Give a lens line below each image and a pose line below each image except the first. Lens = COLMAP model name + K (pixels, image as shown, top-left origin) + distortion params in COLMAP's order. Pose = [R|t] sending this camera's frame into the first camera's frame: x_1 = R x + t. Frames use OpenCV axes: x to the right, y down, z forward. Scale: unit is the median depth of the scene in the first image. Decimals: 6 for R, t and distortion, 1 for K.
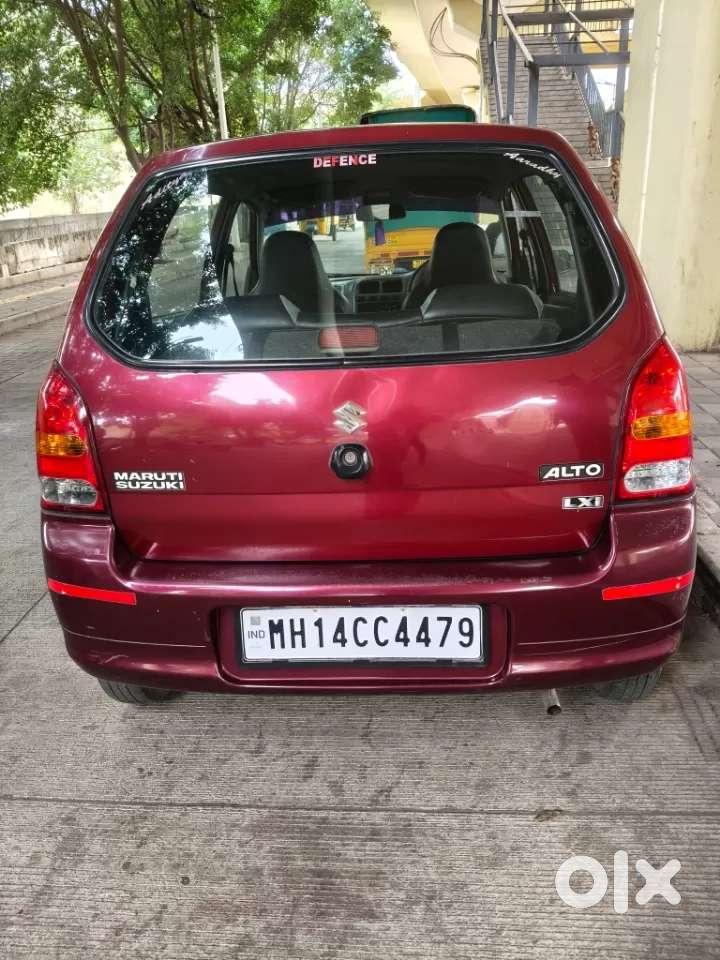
lens RADIAL K [[759.0, 0, 358.9], [0, 759.0, 478.9], [0, 0, 1]] dist [0.014747, -0.029766]
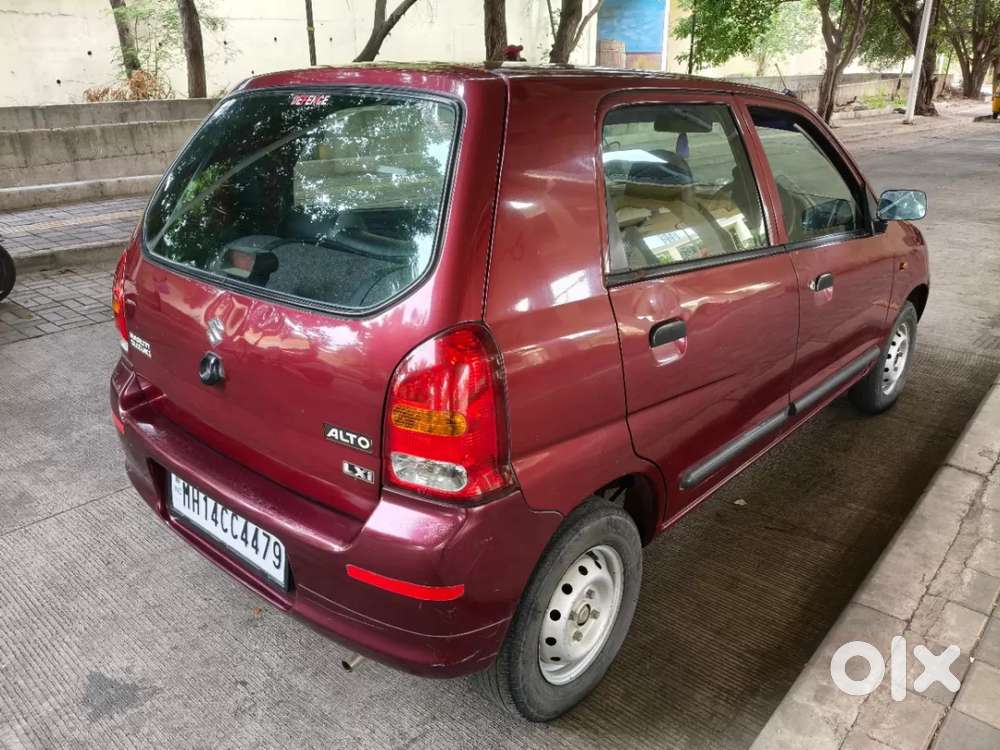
lens RADIAL K [[790.7, 0, 502.9], [0, 790.7, 381.7], [0, 0, 1]] dist [0.014747, -0.029766]
pose [[0.779640, 0.260000, -0.569703, 0.943154], [-0.238563, 0.964450, 0.113680, -0.229154], [0.579008, 0.047280, 0.813950, 0.270125]]
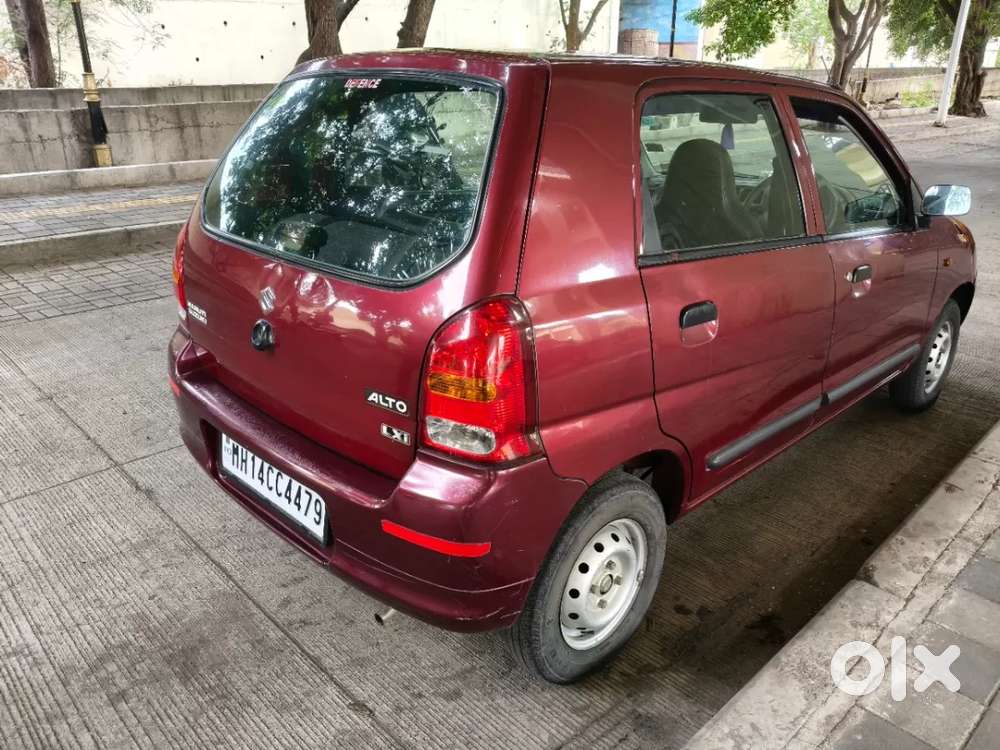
lens RADIAL K [[790.7, 0, 504.6], [0, 790.7, 377.5], [0, 0, 1]] dist [0.014747, -0.029766]
pose [[0.739461, 0.290581, -0.607256, 0.991811], [-0.265685, 0.954792, 0.133355, -0.216256], [0.618554, 0.062728, 0.783235, 0.237115]]
